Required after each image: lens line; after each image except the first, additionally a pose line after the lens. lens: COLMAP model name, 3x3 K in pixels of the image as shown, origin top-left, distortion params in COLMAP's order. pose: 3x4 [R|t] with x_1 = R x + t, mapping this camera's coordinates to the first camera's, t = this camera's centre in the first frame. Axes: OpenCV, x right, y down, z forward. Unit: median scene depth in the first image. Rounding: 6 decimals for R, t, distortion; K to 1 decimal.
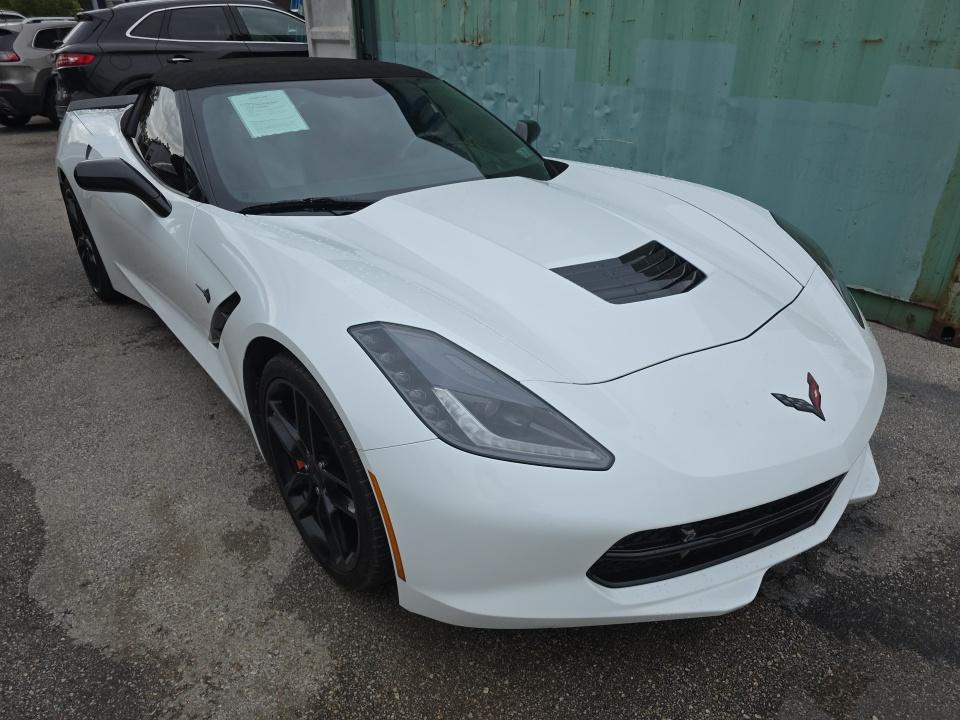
lens RADIAL K [[652.8, 0, 478.9], [0, 652.8, 366.1], [0, 0, 1]] dist [0.034918, -0.036388]
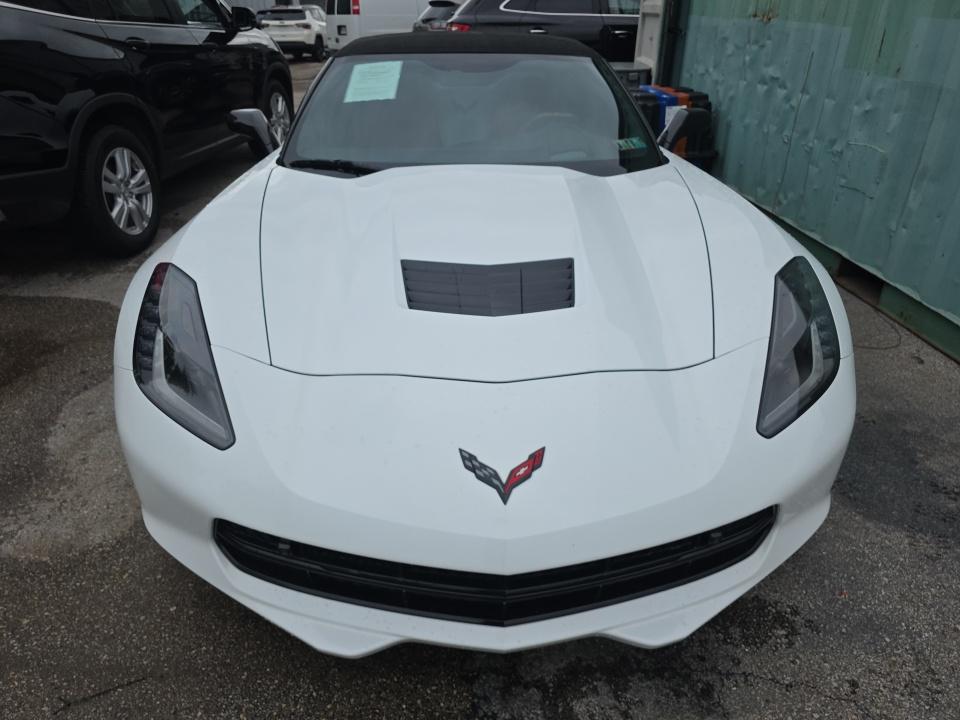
lens RADIAL K [[652.8, 0, 475.6], [0, 652.8, 358.0], [0, 0, 1]] dist [0.034918, -0.036388]
pose [[0.804861, 0.281374, -0.522520, 0.324488], [-0.268657, 0.957824, 0.101959, -0.060067], [0.529171, 0.058316, 0.846509, 0.111347]]
